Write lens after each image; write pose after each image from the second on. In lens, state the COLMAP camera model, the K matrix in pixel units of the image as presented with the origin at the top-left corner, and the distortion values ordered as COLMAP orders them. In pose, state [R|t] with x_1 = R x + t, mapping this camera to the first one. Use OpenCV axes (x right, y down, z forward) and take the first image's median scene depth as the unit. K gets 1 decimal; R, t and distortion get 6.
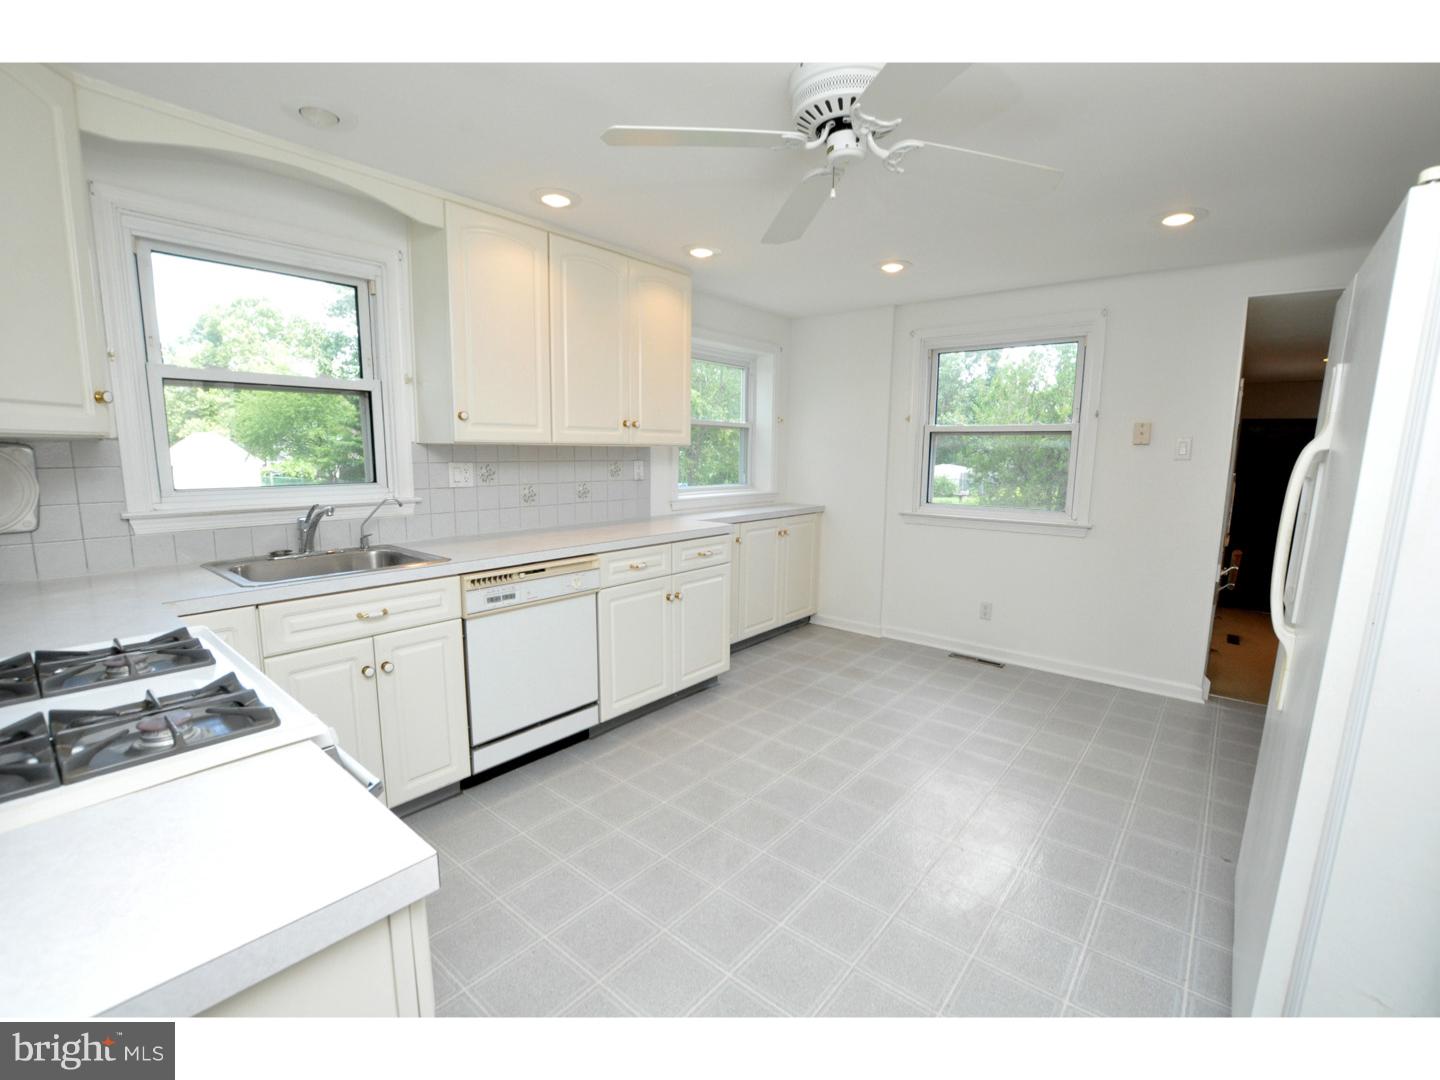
lens RADIAL K [[633.0, 0, 723.2], [0, 633.0, 540.9], [0, 0, 1]] dist [-0.037031, 0.008149]
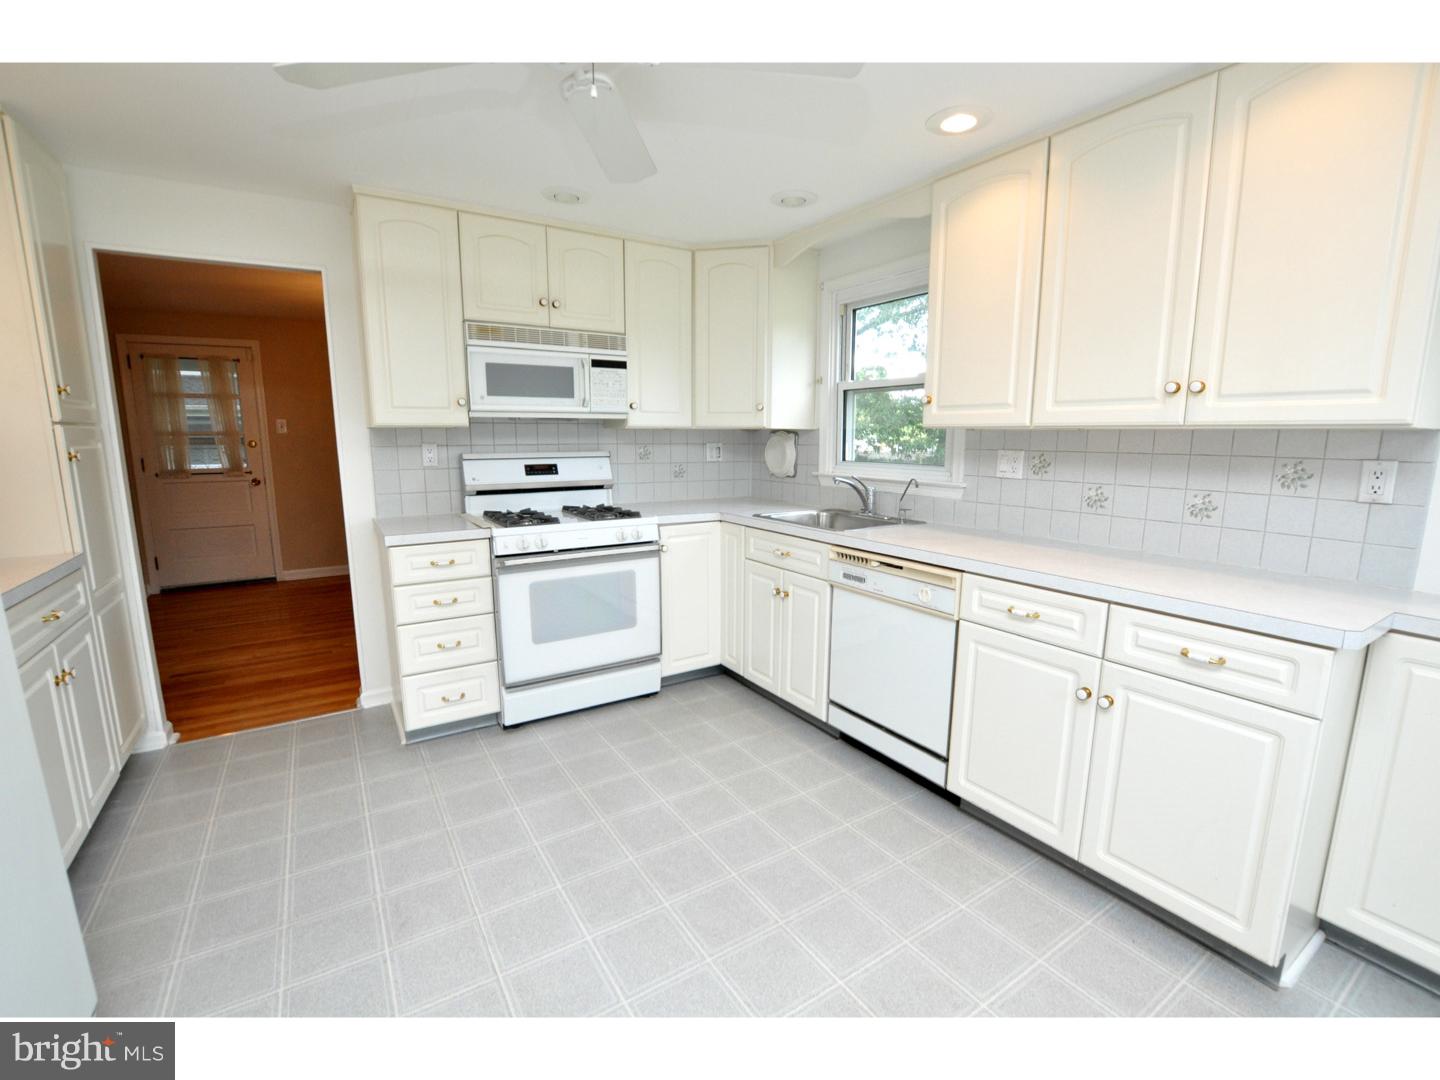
lens RADIAL K [[633.0, 0, 723.2], [0, 633.0, 540.9], [0, 0, 1]] dist [-0.037031, 0.008149]
pose [[-0.303135, 0.144895, -0.941868, 0.571897], [-0.142825, 0.970301, 0.195237, -0.117678], [0.942184, 0.193706, -0.273437, 0.902175]]
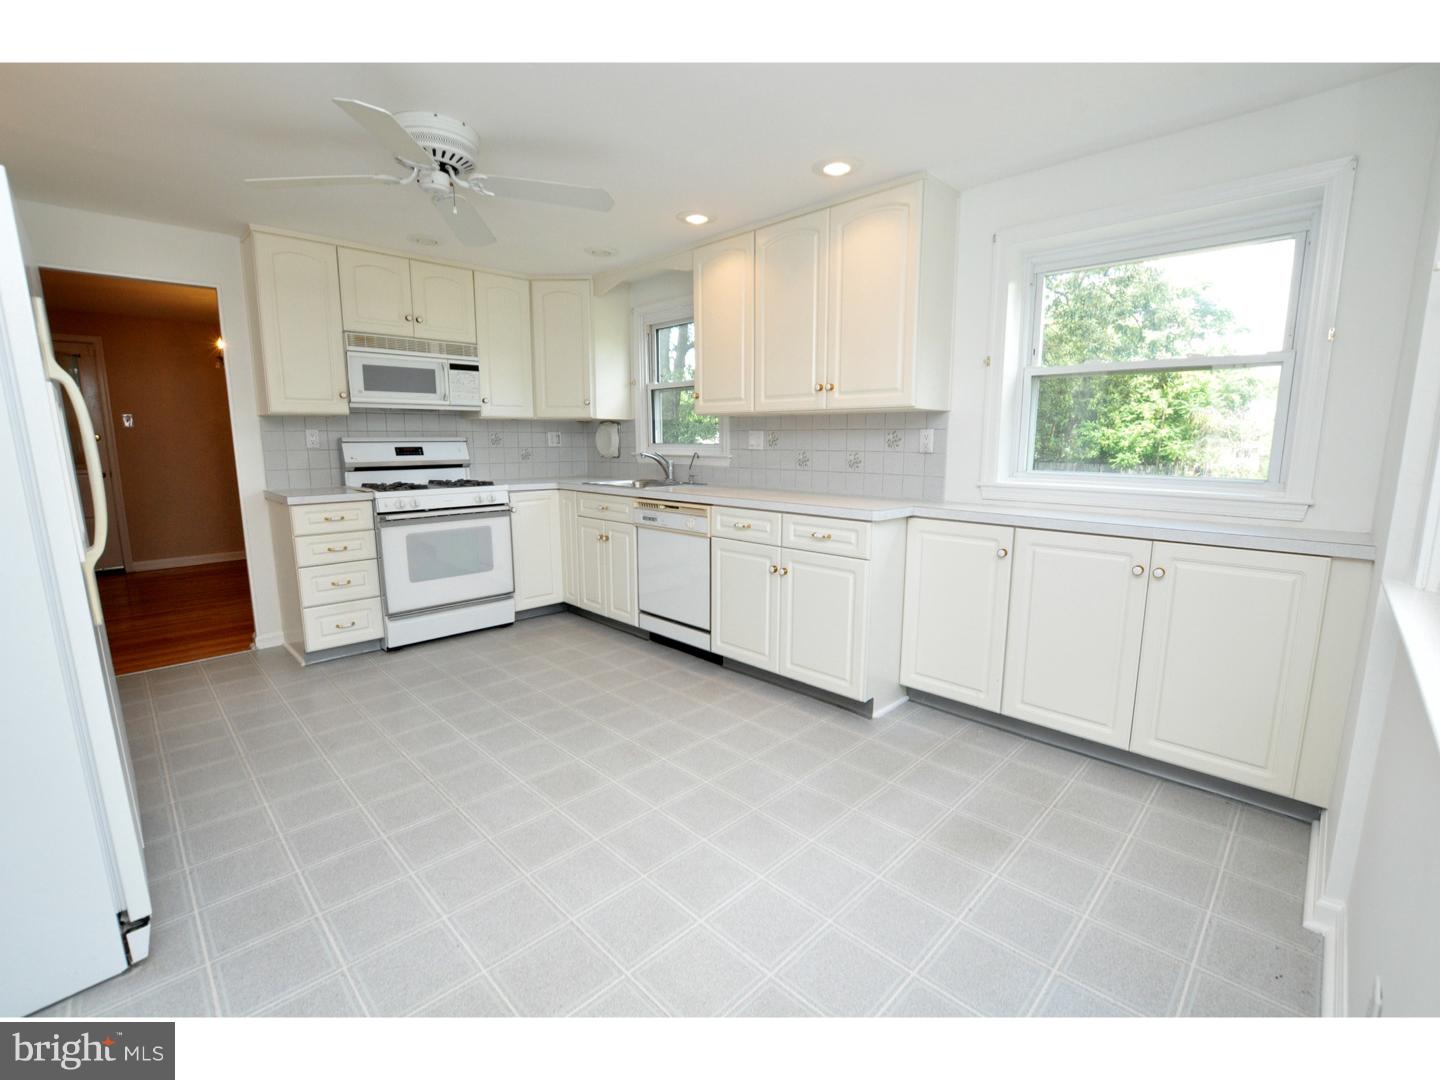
lens RADIAL K [[633.0, 0, 723.2], [0, 633.0, 540.9], [0, 0, 1]] dist [-0.037031, 0.008149]
pose [[-0.091841, 0.146170, -0.984987, 0.935306], [-0.144849, 0.976685, 0.158444, -0.100926], [0.985182, 0.157227, -0.068527, 1.080687]]
